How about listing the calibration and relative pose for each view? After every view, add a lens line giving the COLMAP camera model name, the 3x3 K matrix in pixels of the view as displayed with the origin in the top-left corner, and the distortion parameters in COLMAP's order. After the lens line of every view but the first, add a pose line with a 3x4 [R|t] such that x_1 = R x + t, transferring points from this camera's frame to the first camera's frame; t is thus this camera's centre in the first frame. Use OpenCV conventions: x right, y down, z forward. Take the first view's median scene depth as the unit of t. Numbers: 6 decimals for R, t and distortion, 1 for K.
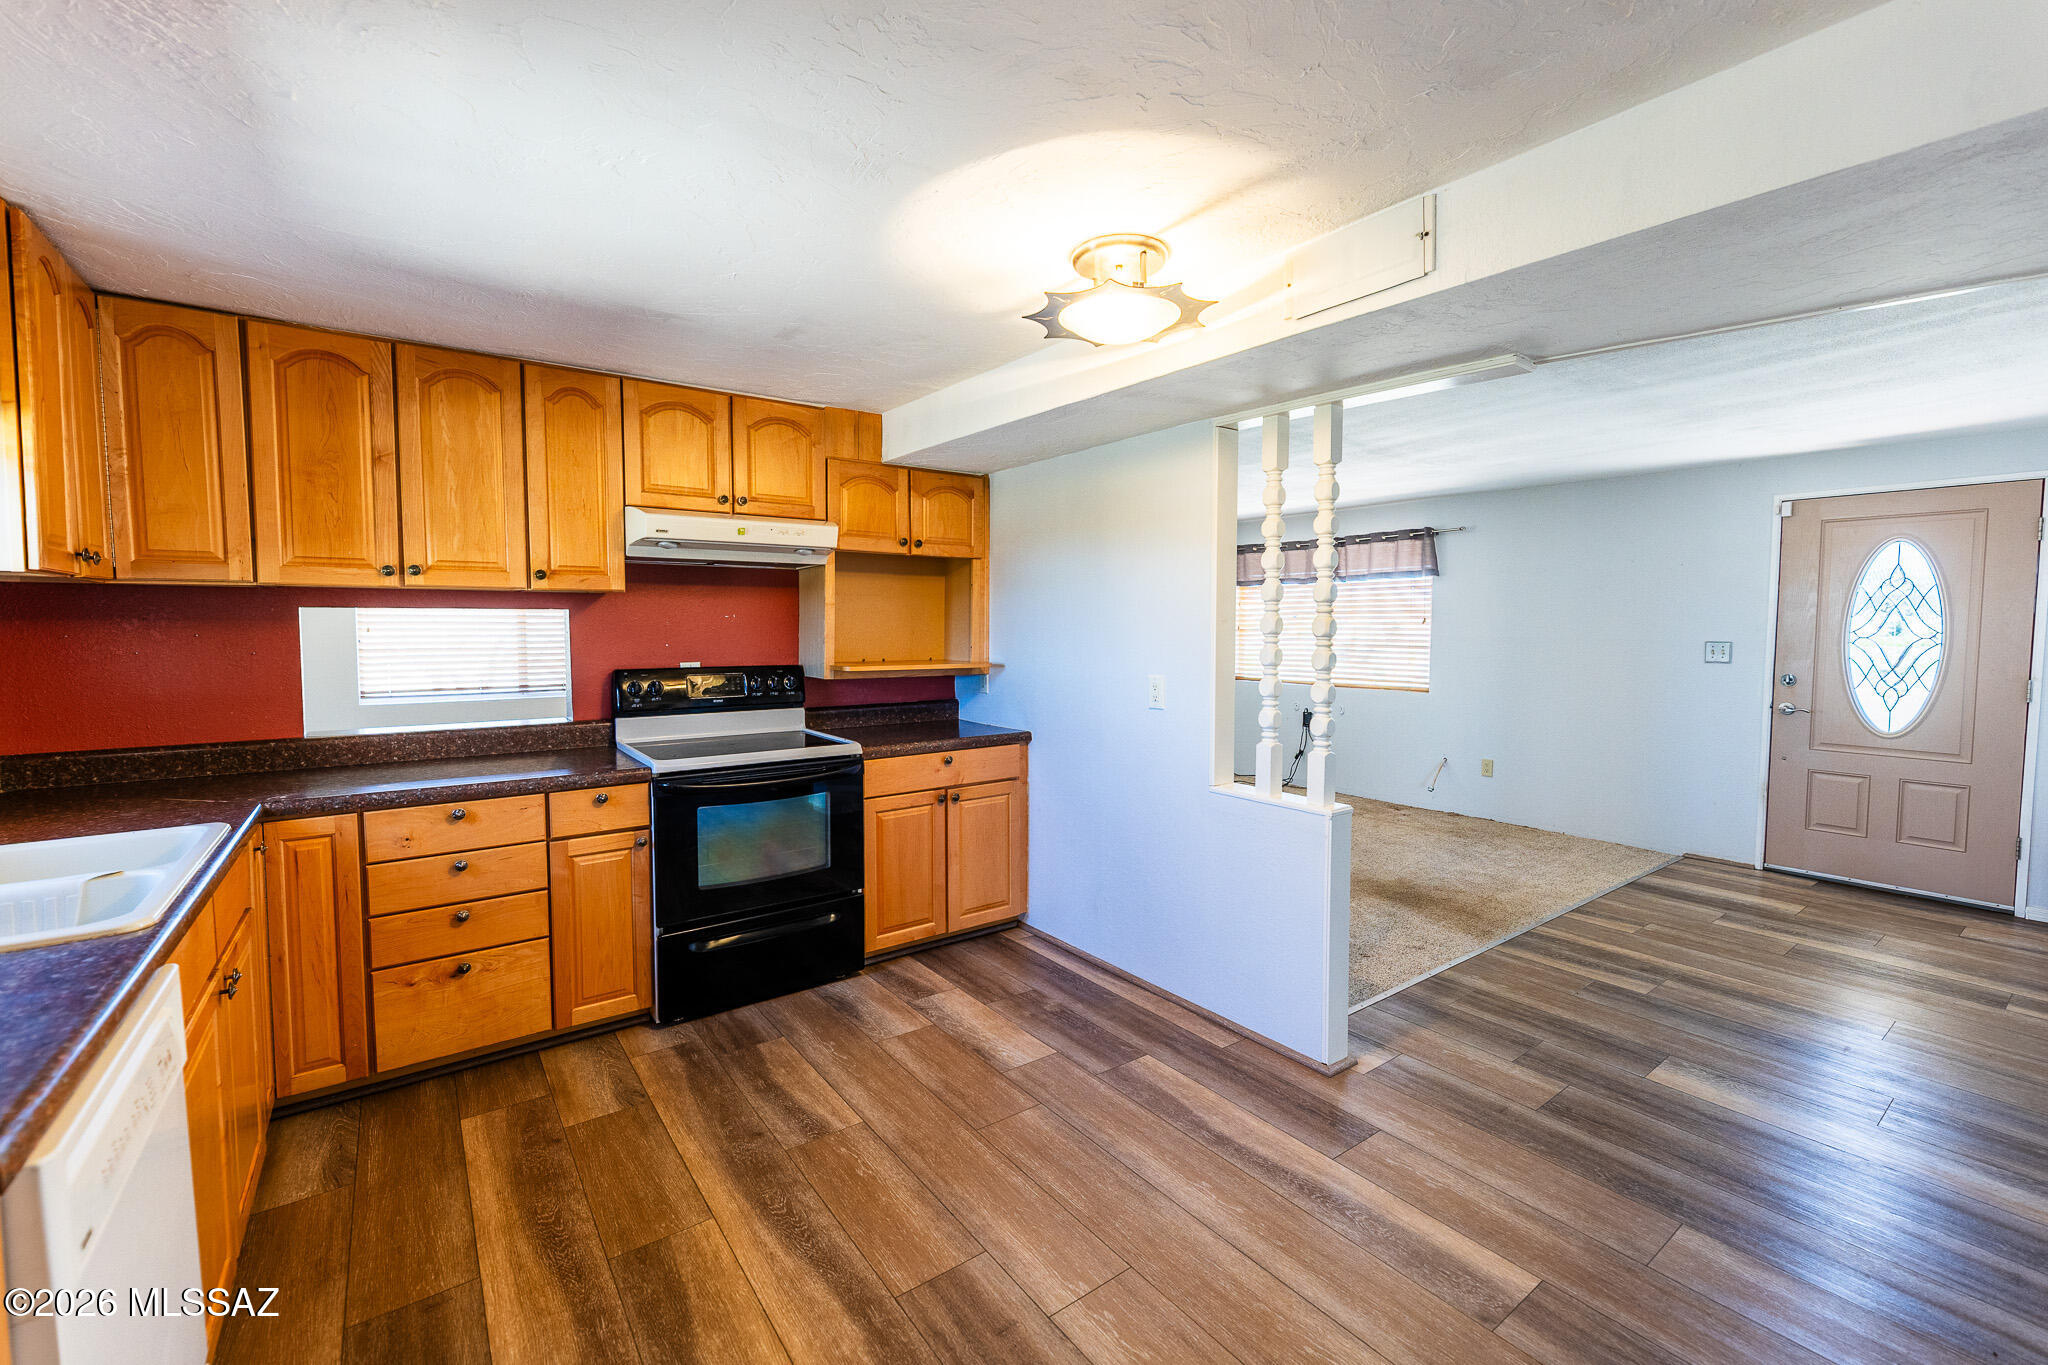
lens RADIAL K [[851.7, 0, 1027.3], [0, 851.7, 669.4], [0, 0, 1]] dist [-0.001435, 0.000560]
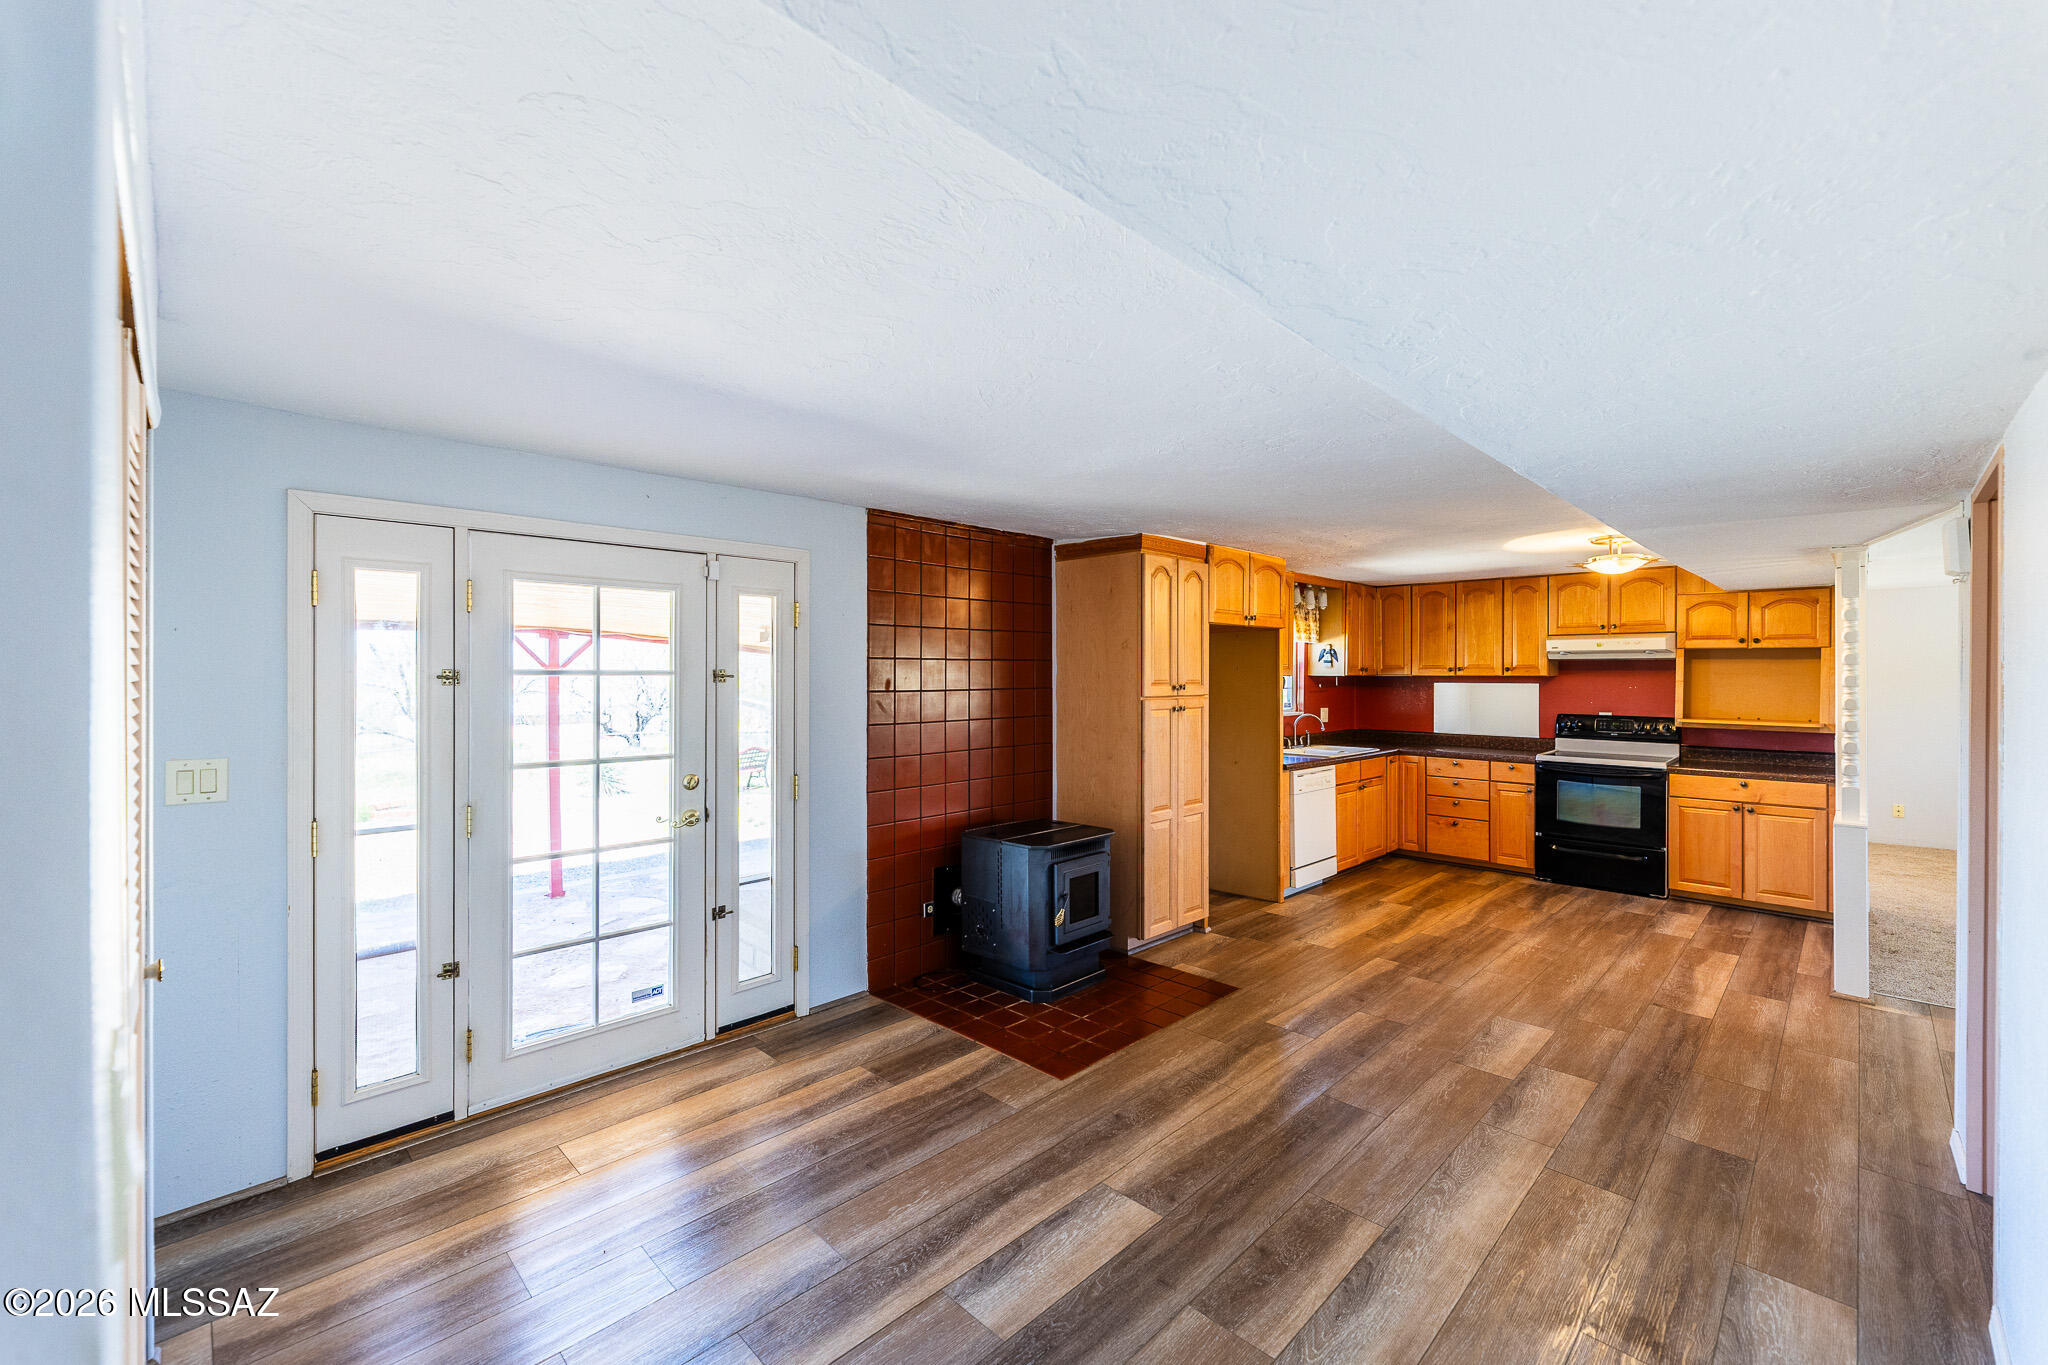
lens RADIAL K [[851.7, 0, 1012.5], [0, 851.7, 673.8], [0, 0, 1]] dist [-0.001435, 0.000560]
pose [[0.142846, -0.000197, -0.989745, 1.551599], [-0.056593, 0.998362, -0.008367, -0.004739], [0.988126, 0.057208, 0.142601, -0.661149]]
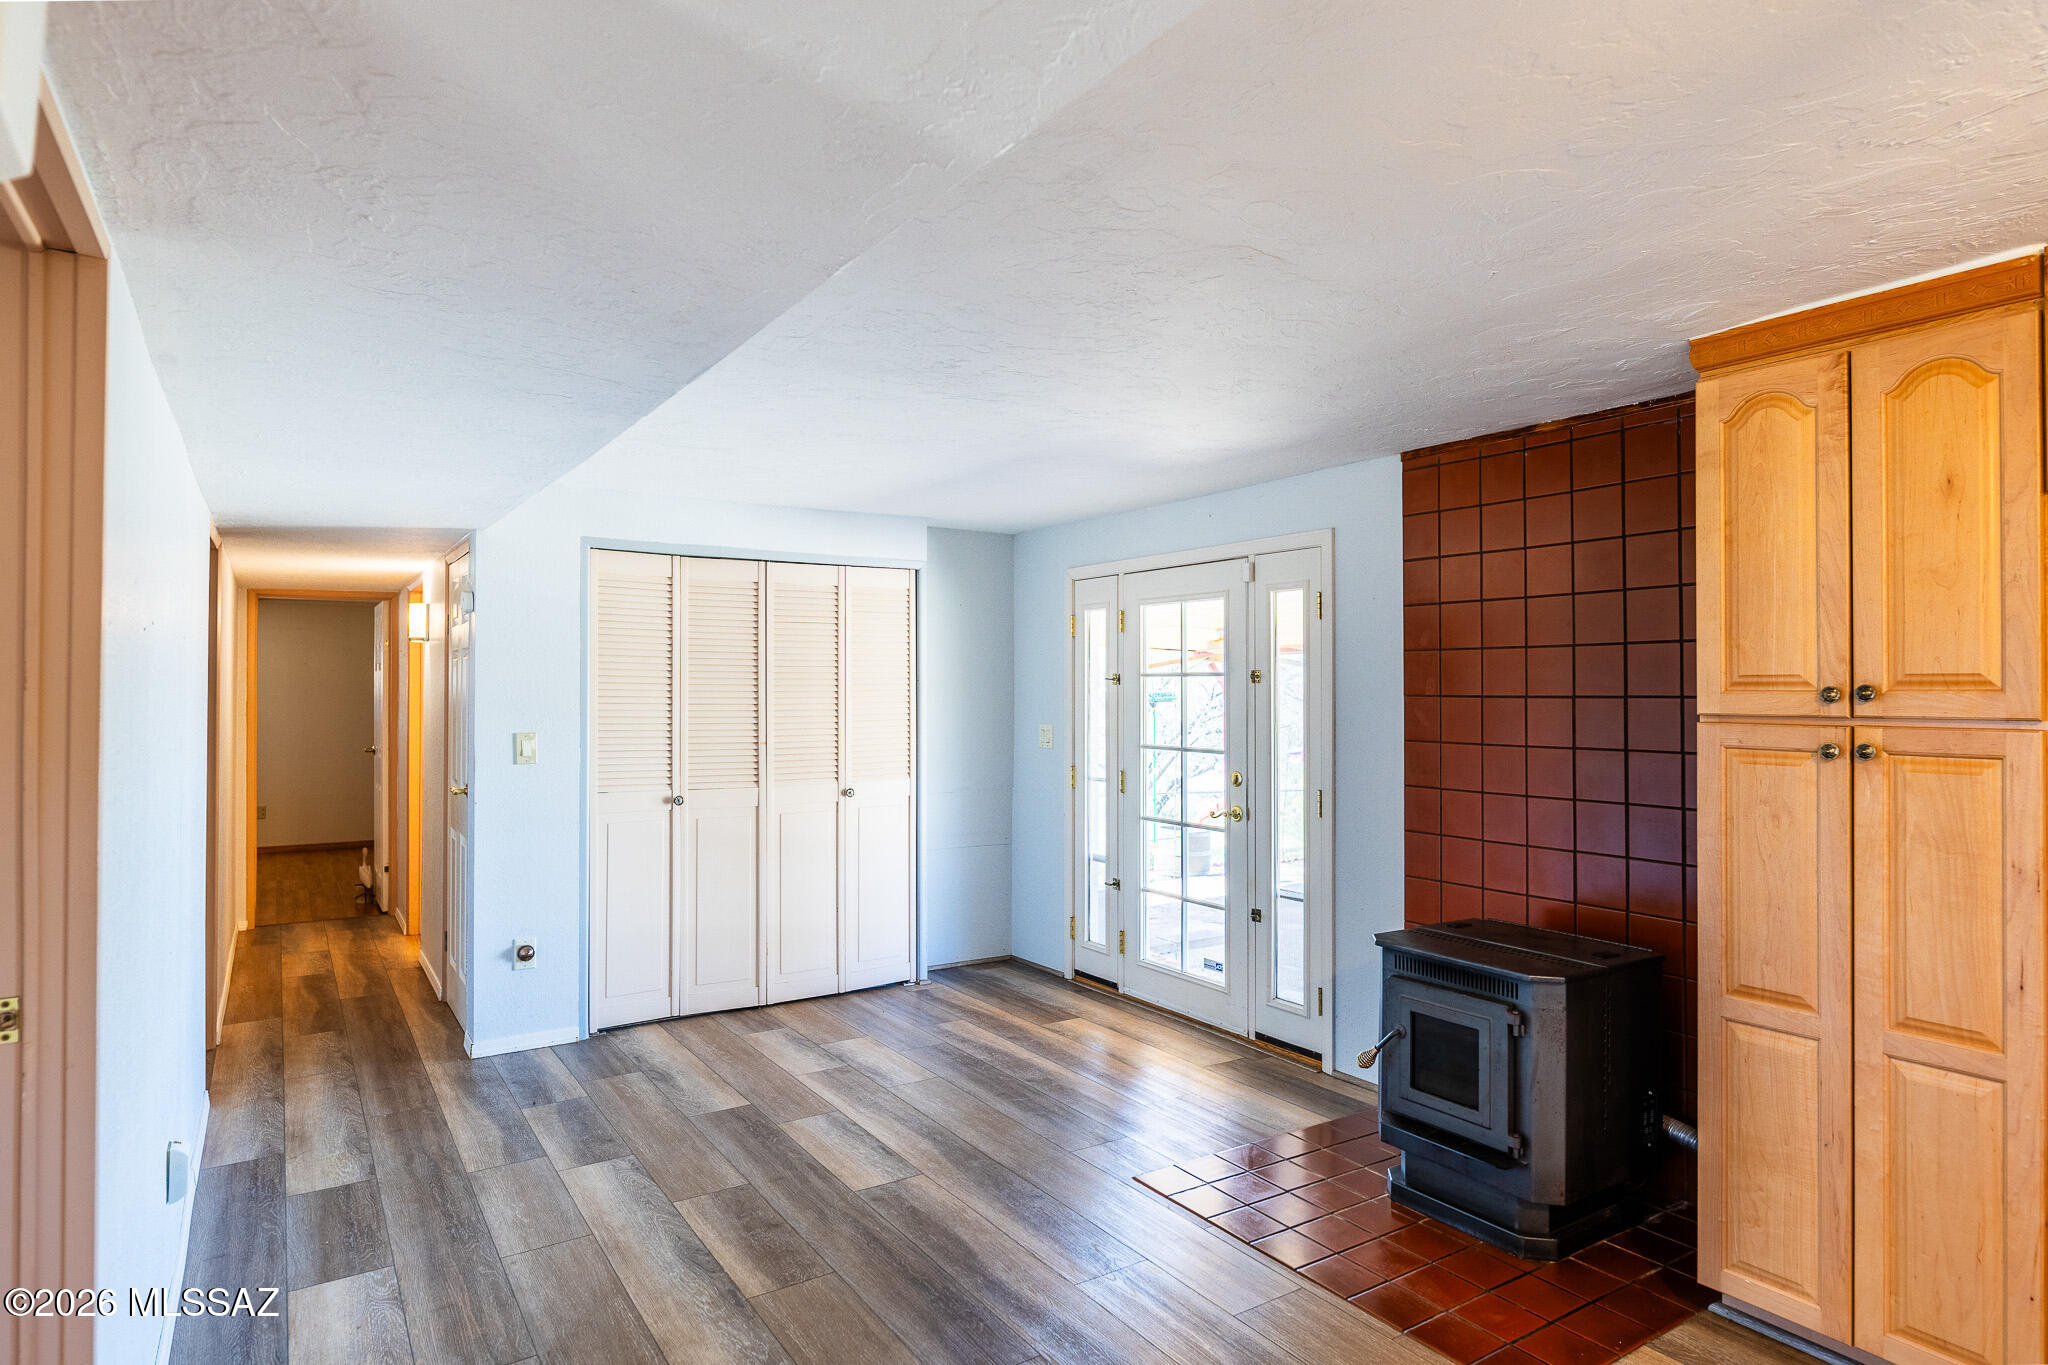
lens RADIAL K [[1149.0, 0, 1025.2], [0, 1149.0, 678.0], [0, 0, 1]] dist [-0.000985, -0.001301]
pose [[-0.997616, -0.002734, 0.068959, 0.474724], [0.000345, 0.999005, 0.044598, -0.060758], [-0.069012, 0.044515, -0.996622, 0.785612]]
